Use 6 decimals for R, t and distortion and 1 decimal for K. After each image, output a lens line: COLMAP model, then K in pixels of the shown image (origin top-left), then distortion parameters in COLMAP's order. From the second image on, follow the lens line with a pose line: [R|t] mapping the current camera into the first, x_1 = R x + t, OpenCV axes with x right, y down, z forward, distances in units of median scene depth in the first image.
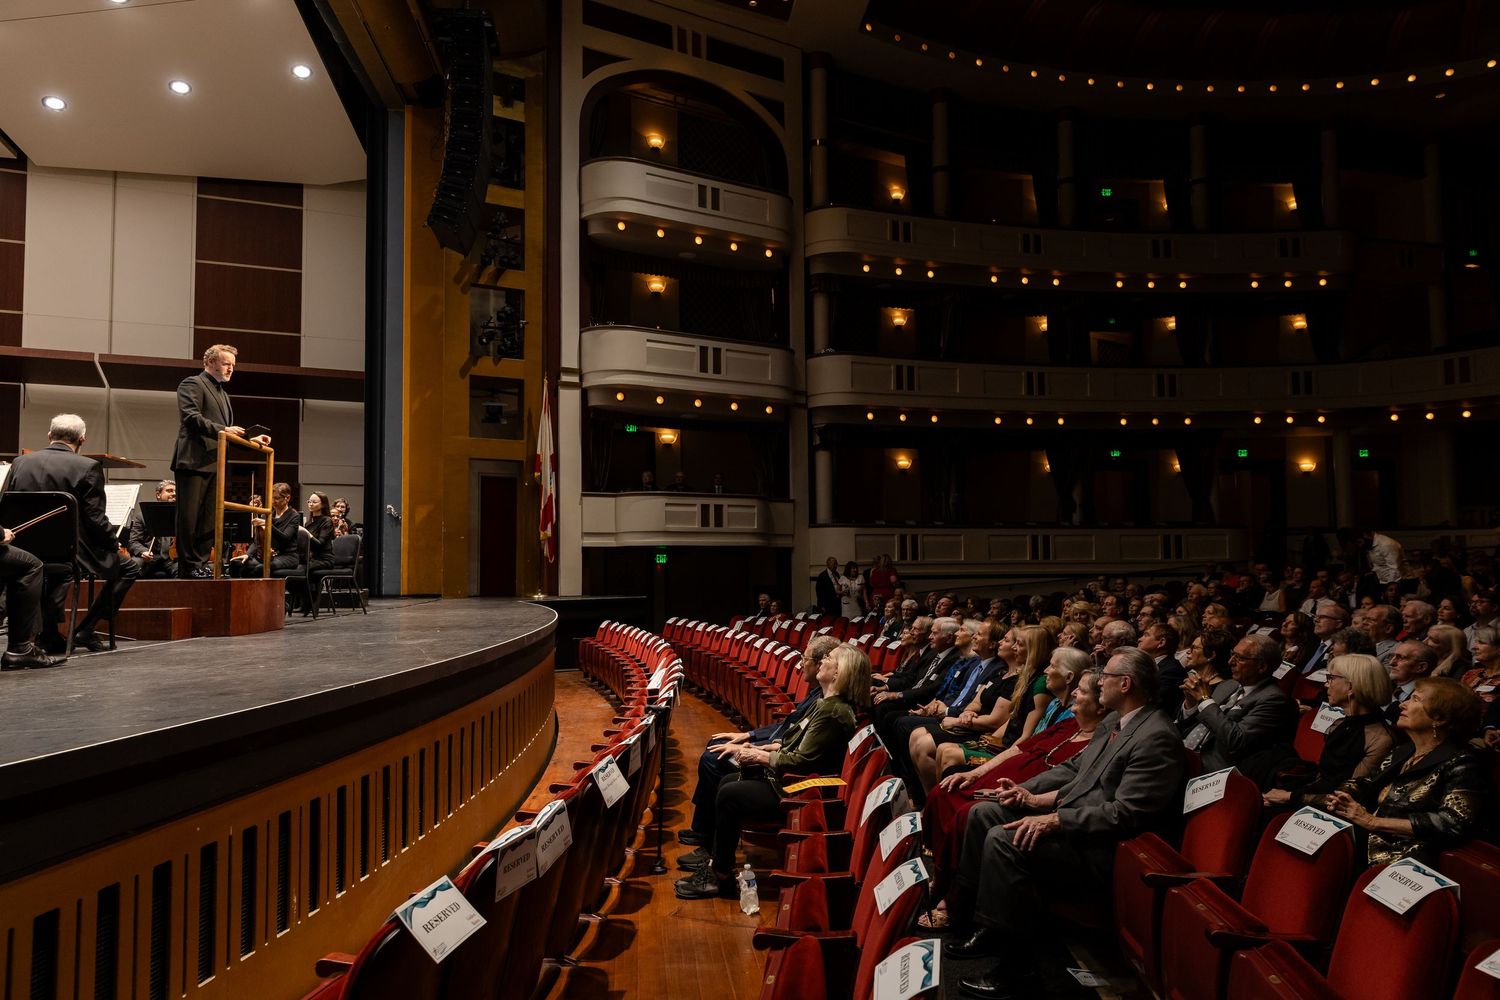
lens RADIAL K [[995.3, 0, 748.4], [0, 995.3, 505.8], [0, 0, 1]] dist [0.008443, -0.001049]
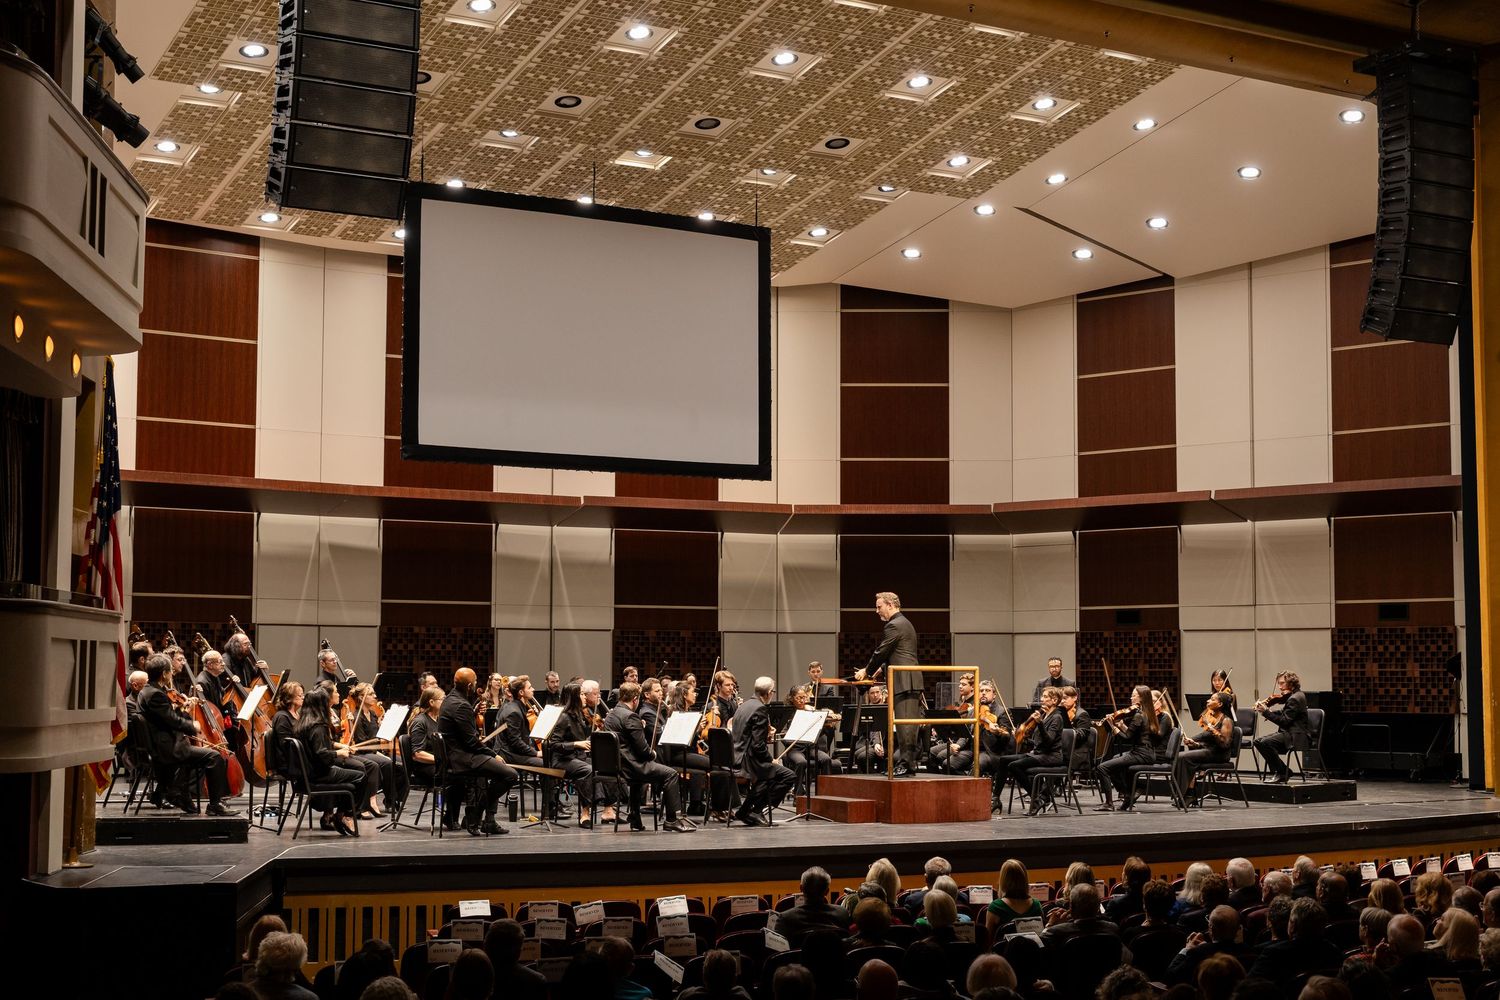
lens RADIAL K [[2130.3, 0, 750.0], [0, 2130.3, 500.0], [0, 0, 1]] dist [0.023799, 0.018667]
pose [[0.412037, -0.064226, -0.908901, 0.859903], [0.049531, 0.997617, -0.048041, -0.073111], [0.909820, -0.025224, 0.414236, -0.140085]]
